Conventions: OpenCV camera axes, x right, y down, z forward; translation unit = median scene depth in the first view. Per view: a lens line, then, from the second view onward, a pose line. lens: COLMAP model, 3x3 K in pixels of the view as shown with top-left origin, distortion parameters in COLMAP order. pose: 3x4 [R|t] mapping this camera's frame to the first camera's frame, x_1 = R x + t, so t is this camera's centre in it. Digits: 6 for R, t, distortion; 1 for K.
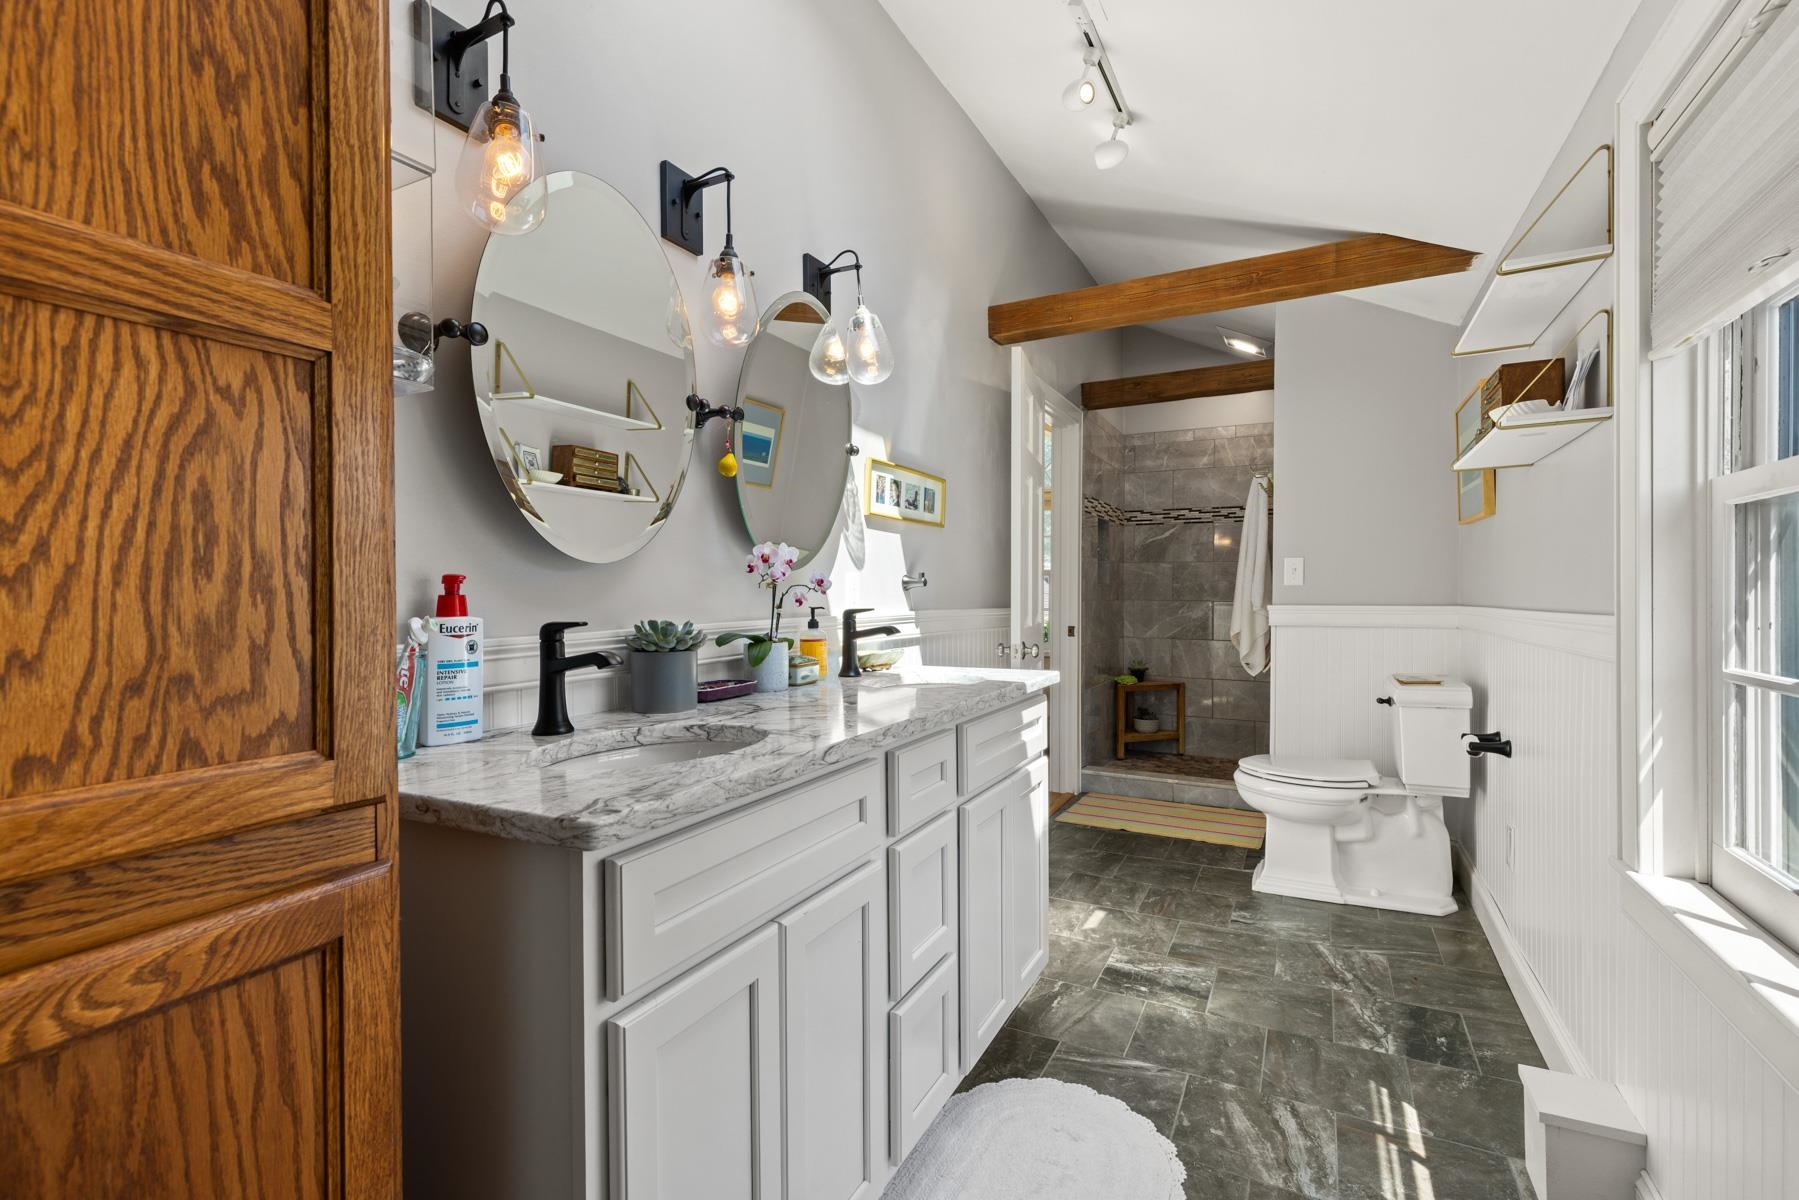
lens RADIAL K [[828.2, 0, 904.5], [0, 828.2, 600.0], [0, 0, 1]] dist [-0.000520, -0.001609]
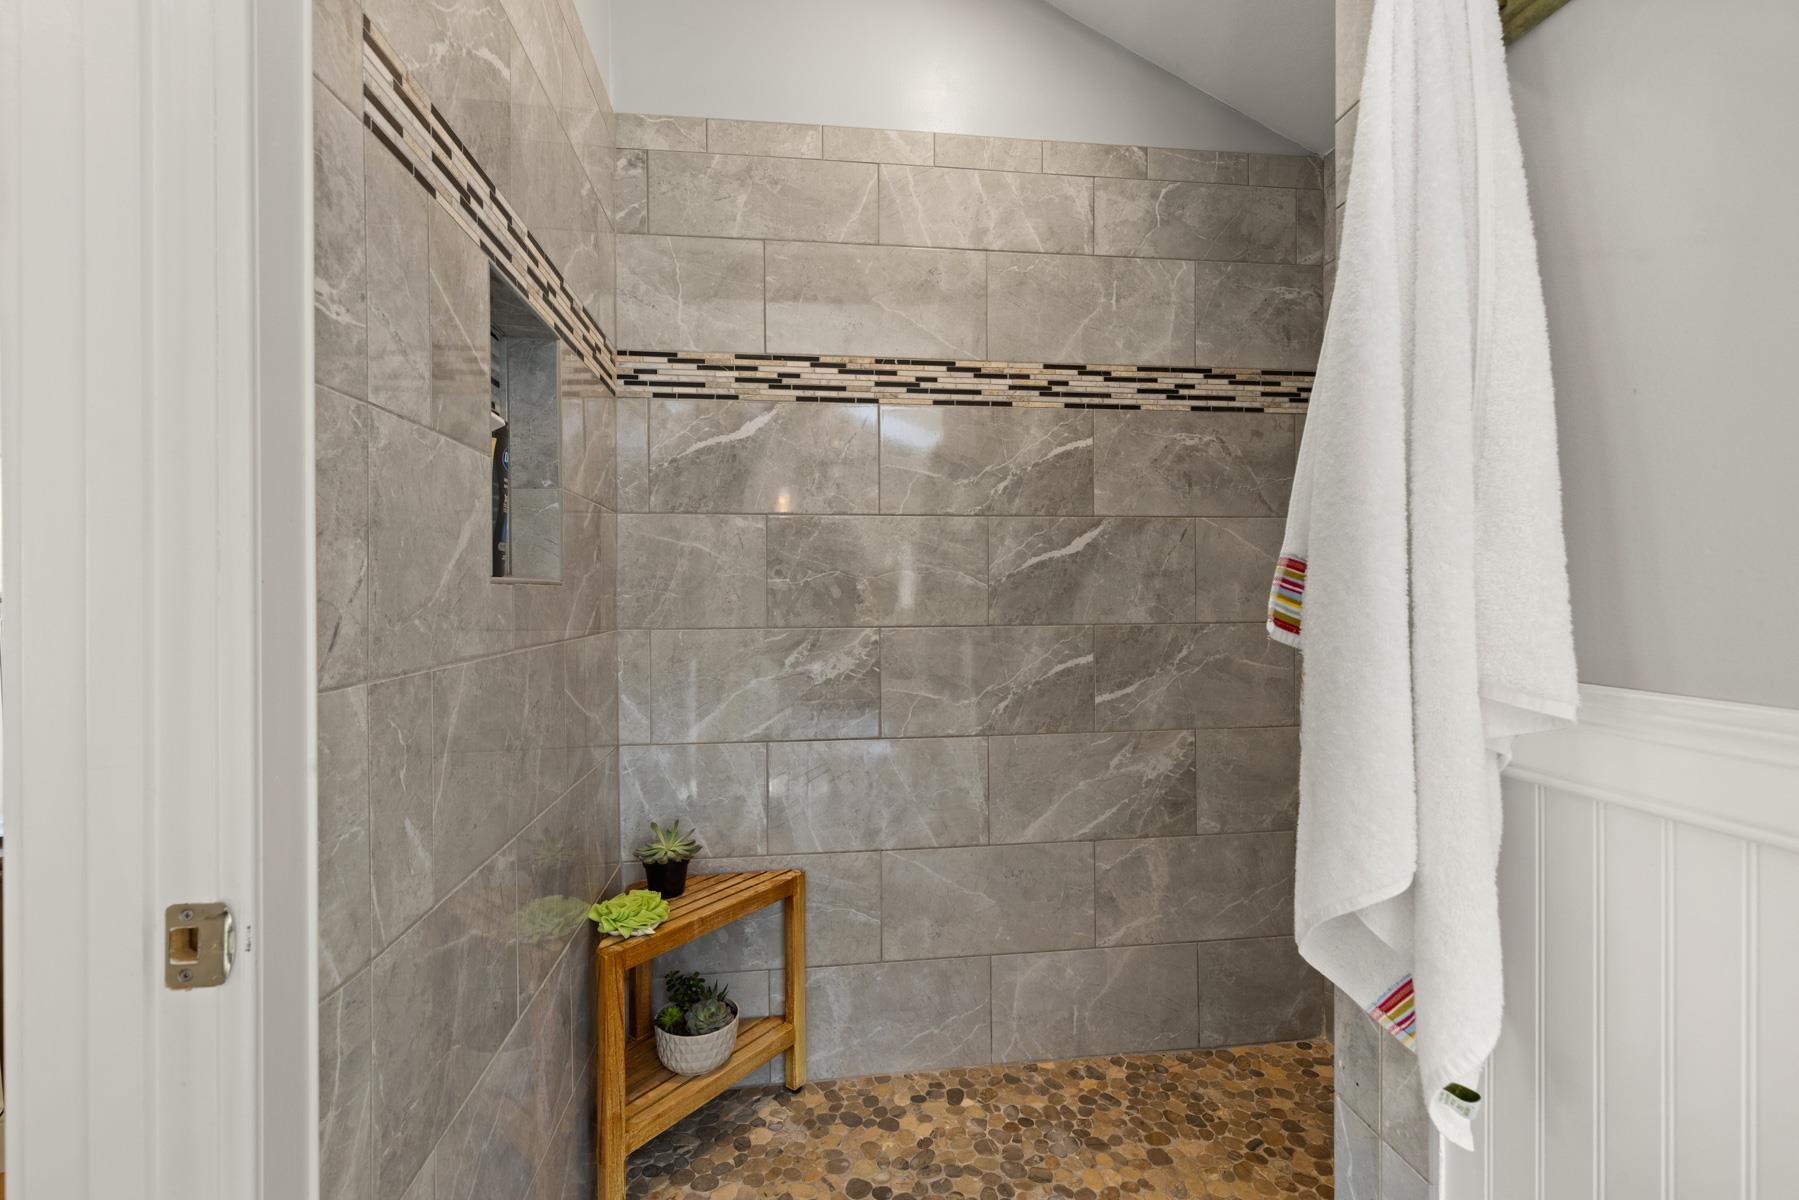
lens RADIAL K [[828.2, 0, 907.5], [0, 828.2, 596.8], [0, 0, 1]] dist [-0.000520, -0.001609]
pose [[0.822812, -0.008524, 0.568249, 0.180651], [0.013150, 0.999905, -0.004043, -0.010086], [-0.568161, 0.010799, 0.822847, 0.693242]]
